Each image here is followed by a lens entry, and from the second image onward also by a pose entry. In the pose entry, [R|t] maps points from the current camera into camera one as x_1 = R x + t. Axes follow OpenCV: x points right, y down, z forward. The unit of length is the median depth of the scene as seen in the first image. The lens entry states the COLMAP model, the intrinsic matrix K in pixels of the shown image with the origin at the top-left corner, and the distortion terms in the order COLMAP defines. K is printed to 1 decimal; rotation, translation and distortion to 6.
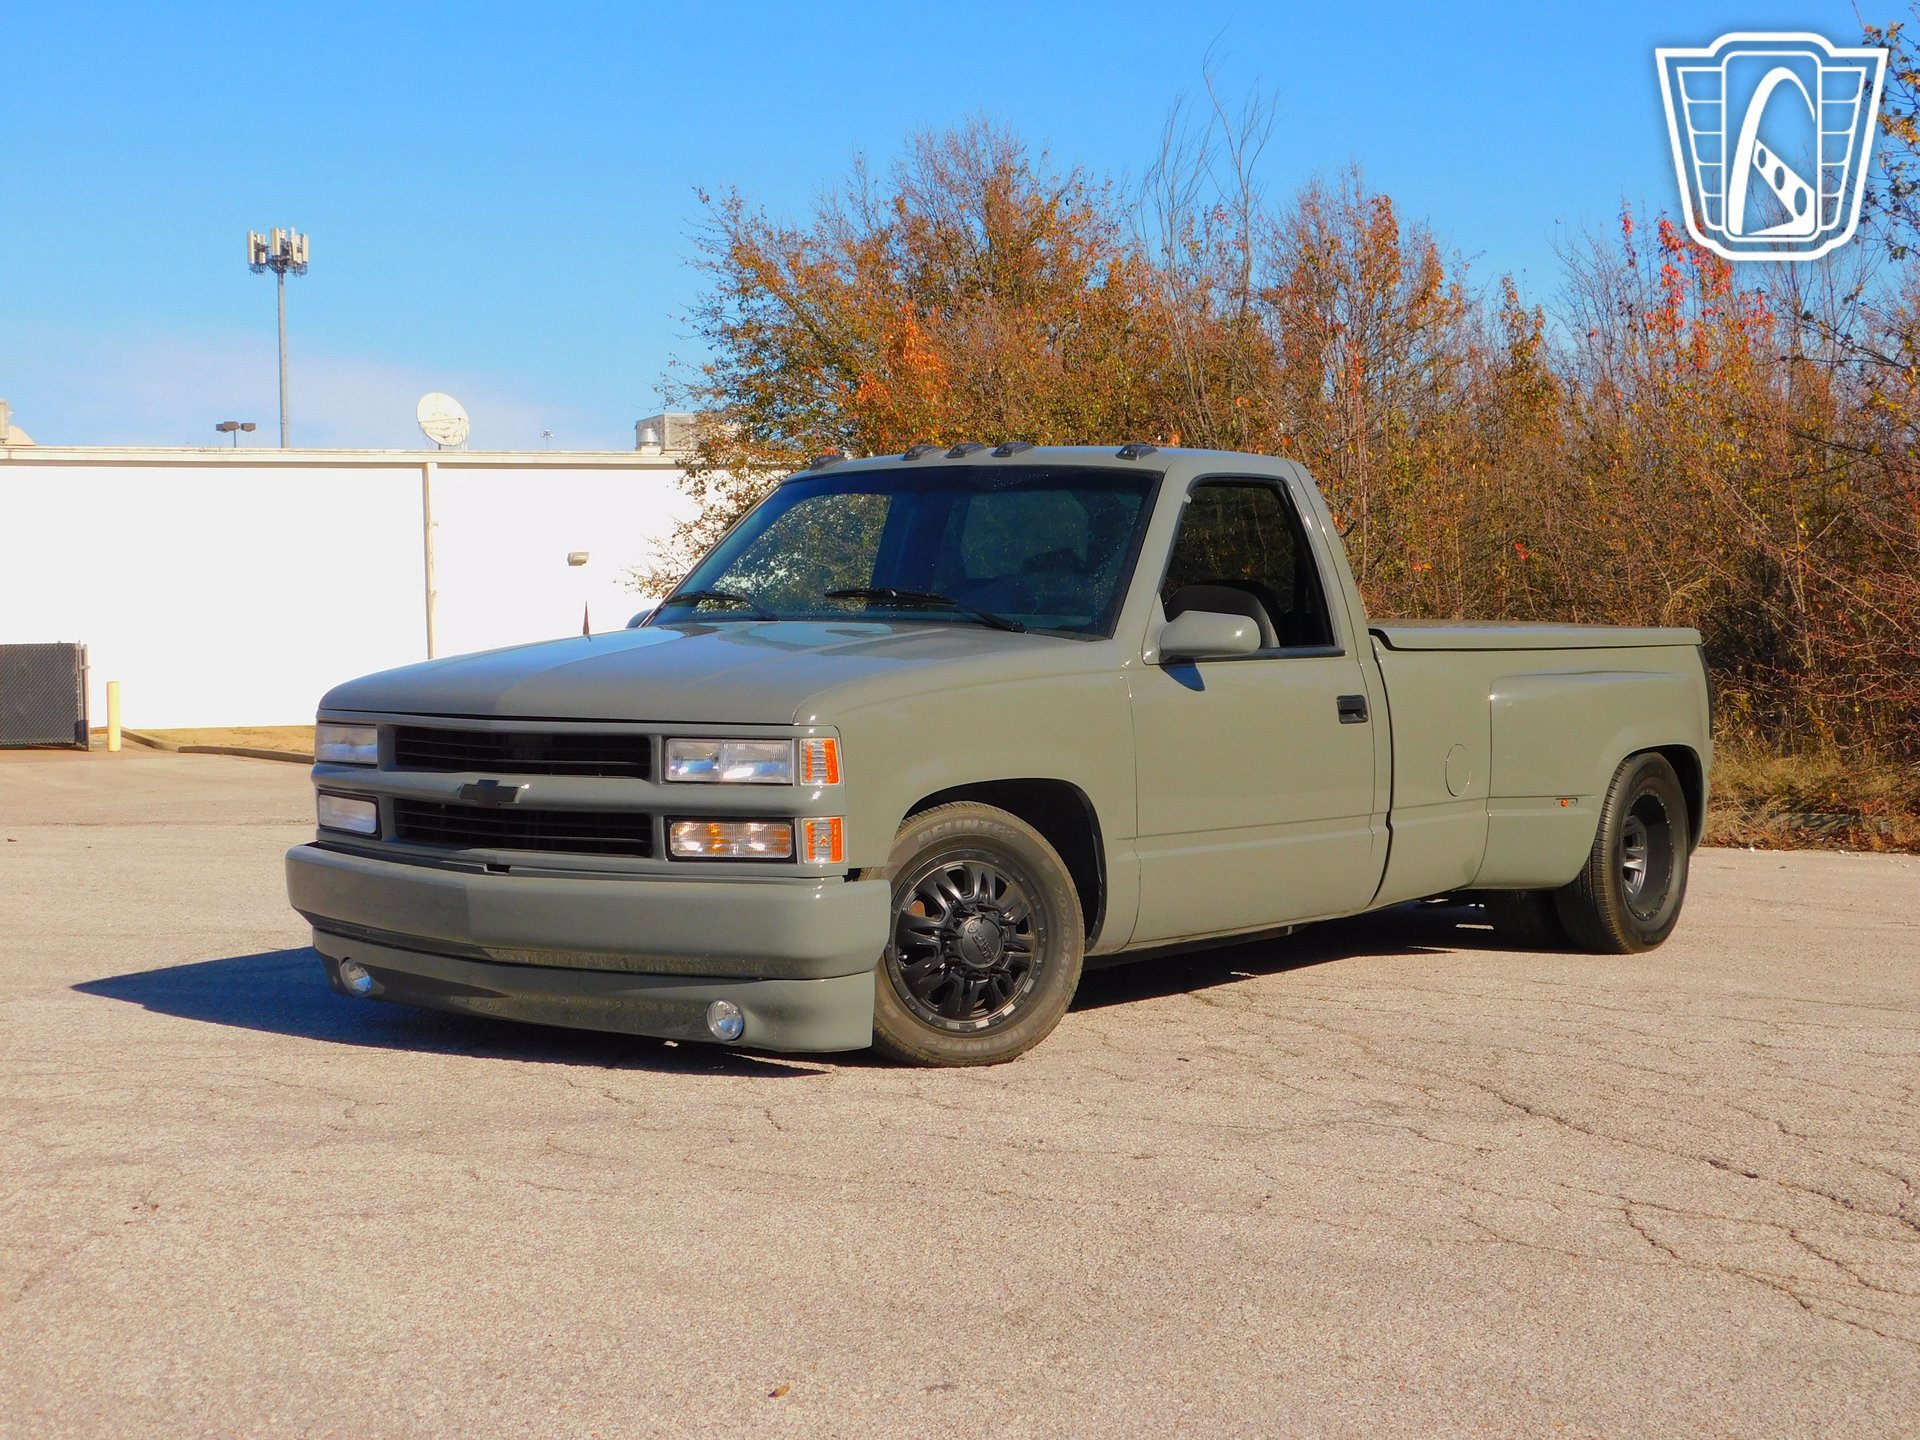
lens RADIAL K [[2047.8, 0, 978.3], [0, 2047.8, 706.3], [0, 0, 1]] dist [0.011321, 0.000000]
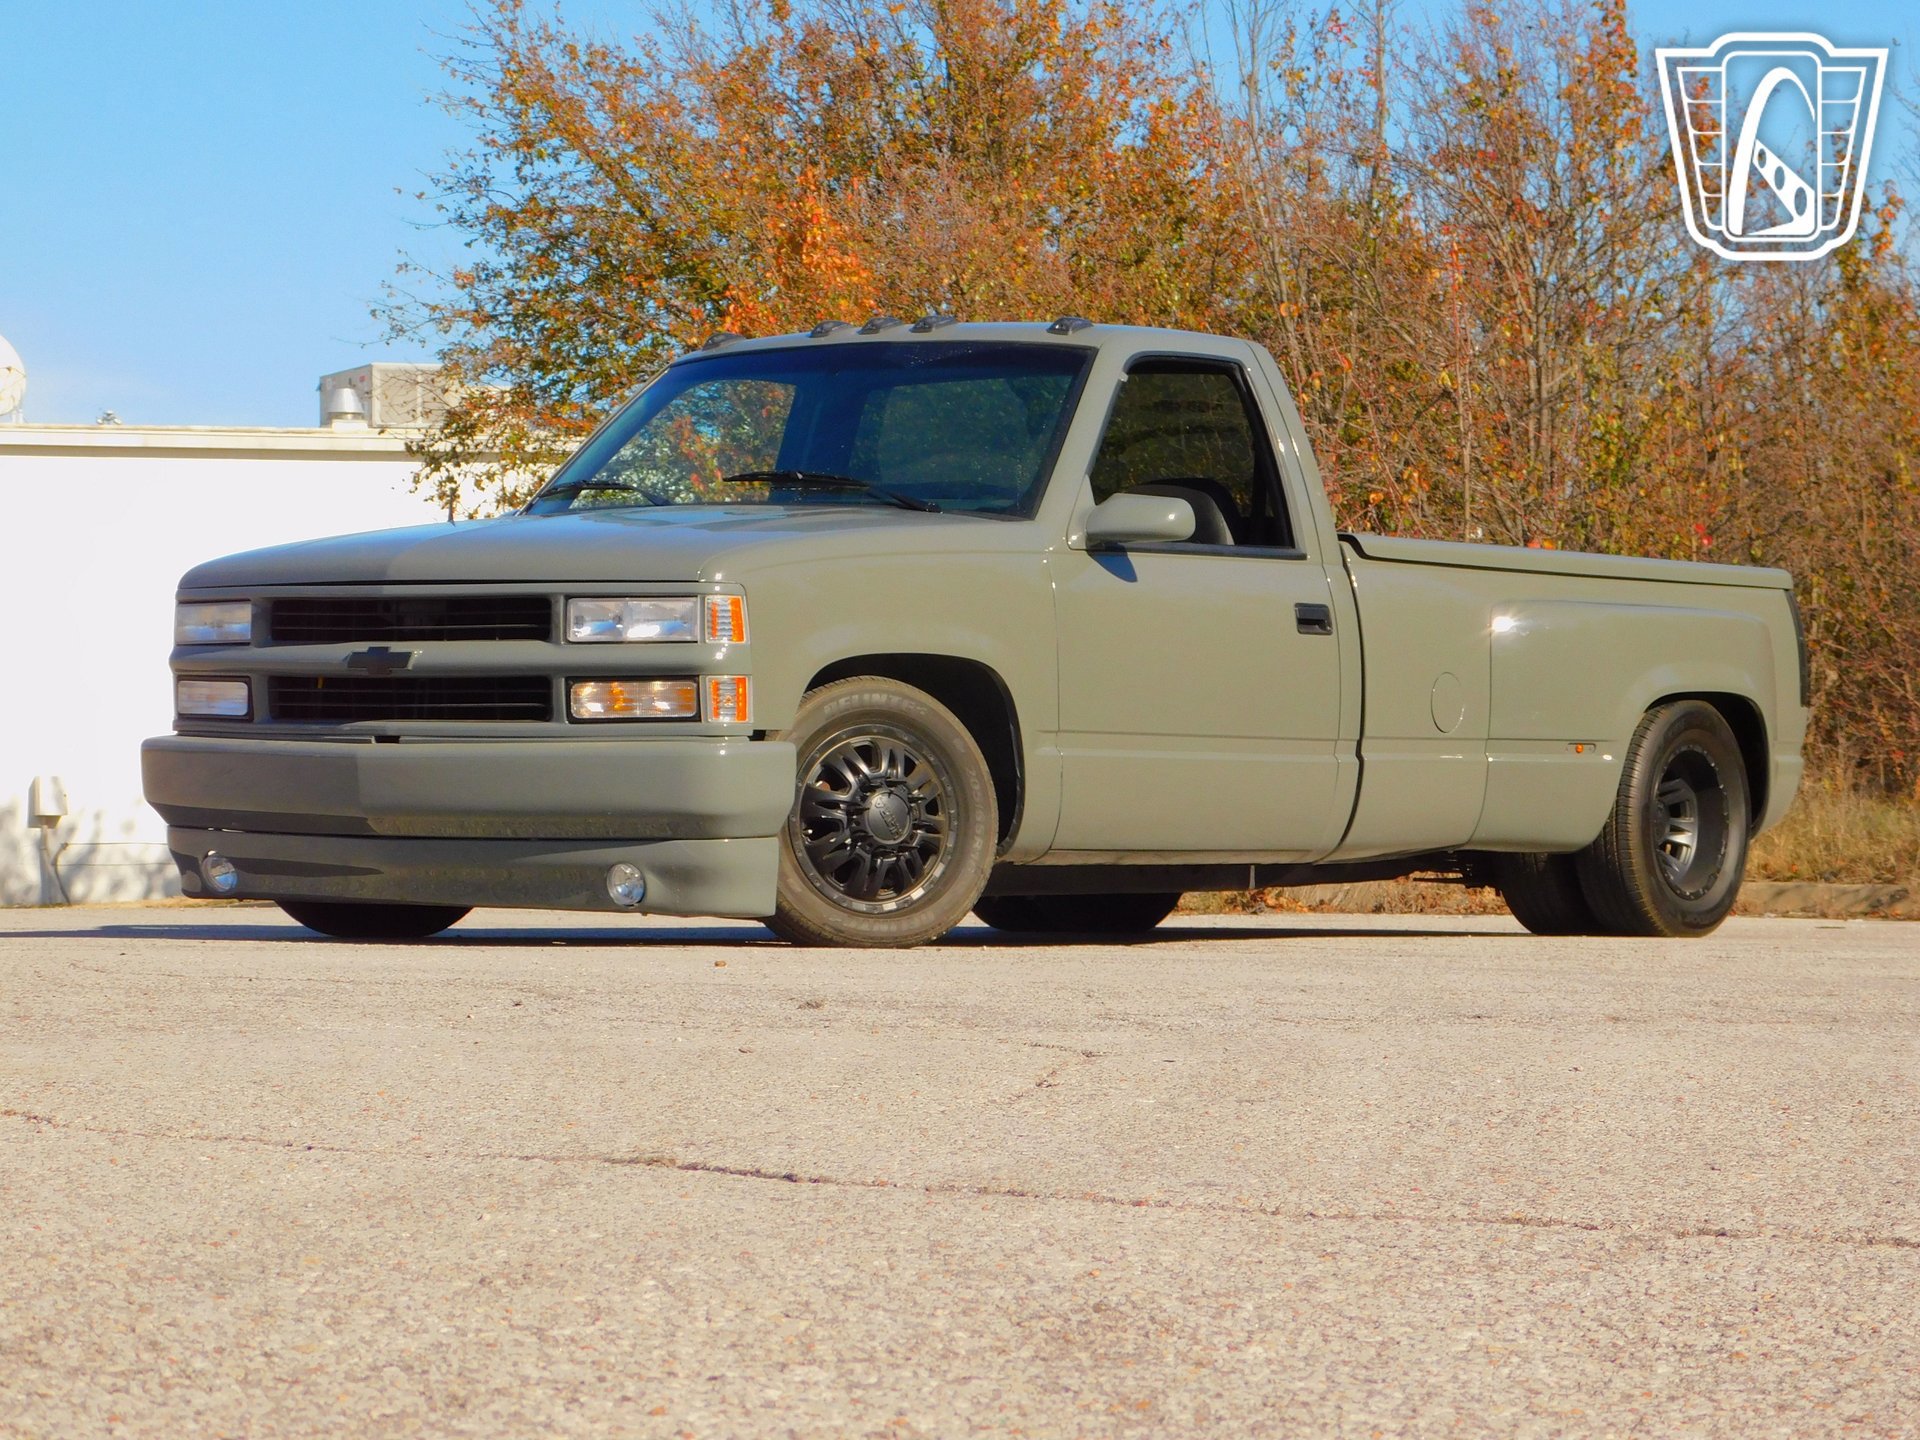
lens RADIAL K [[3506.3, 0, 953.7], [0, 3506.3, 728.8], [0, 0, 1]] dist [0.028260, 0.000000]
pose [[0.999941, 0.006848, 0.008391, 0.015981], [-0.006536, 0.999308, -0.036621, 0.119847], [-0.008636, 0.036564, 0.999294, -0.586369]]
